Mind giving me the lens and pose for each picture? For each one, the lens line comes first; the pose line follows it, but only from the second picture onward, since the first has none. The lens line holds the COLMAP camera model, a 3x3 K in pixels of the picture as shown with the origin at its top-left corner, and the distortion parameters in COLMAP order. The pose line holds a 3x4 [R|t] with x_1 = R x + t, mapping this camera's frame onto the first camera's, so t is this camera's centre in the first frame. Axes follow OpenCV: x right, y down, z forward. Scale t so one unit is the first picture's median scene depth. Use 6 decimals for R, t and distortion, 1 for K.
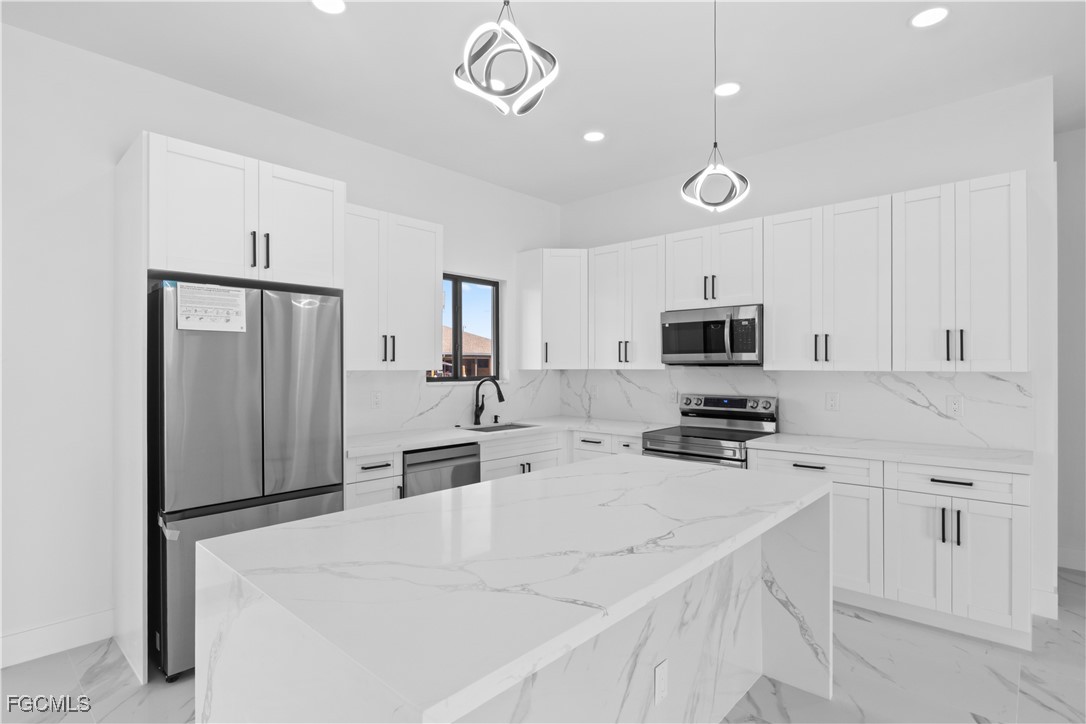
lens RADIAL K [[538.5, 0, 547.8], [0, 538.5, 380.5], [0, 0, 1]] dist [-0.004562, -0.000230]
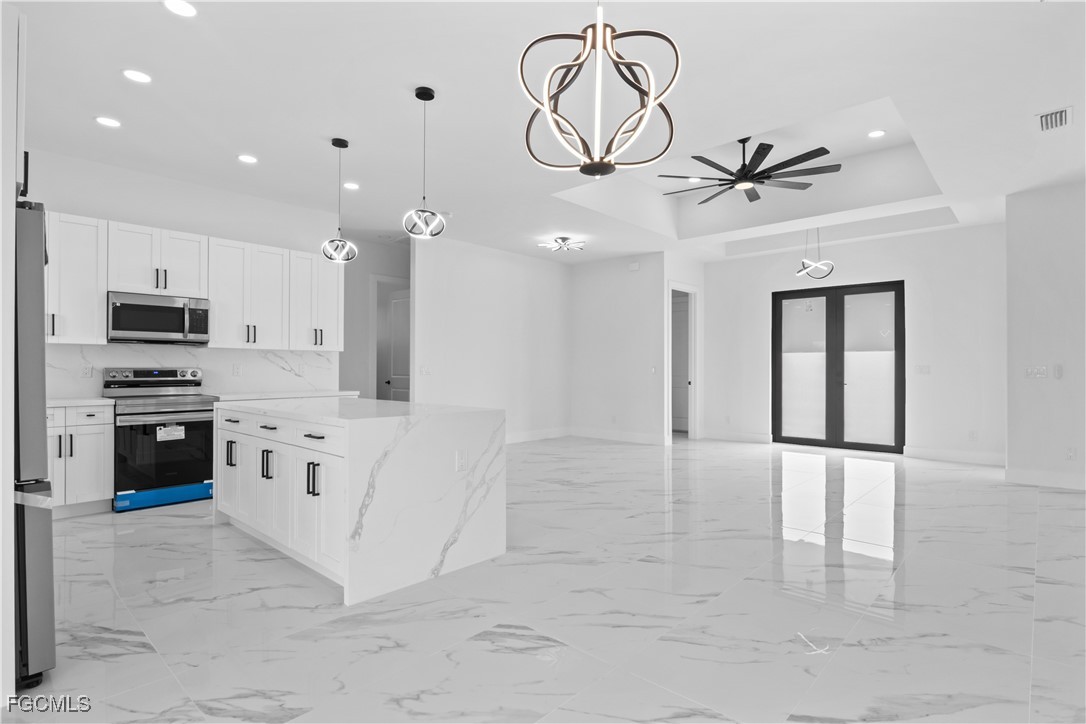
lens RADIAL K [[538.5, 0, 543.6], [0, 538.5, 359.5], [0, 0, 1]] dist [-0.004562, -0.000230]
pose [[-0.011799, -0.010058, 0.999880, -0.938092], [-0.001974, 0.999948, 0.010036, -0.004409], [-0.999928, -0.001856, -0.011818, 0.159077]]
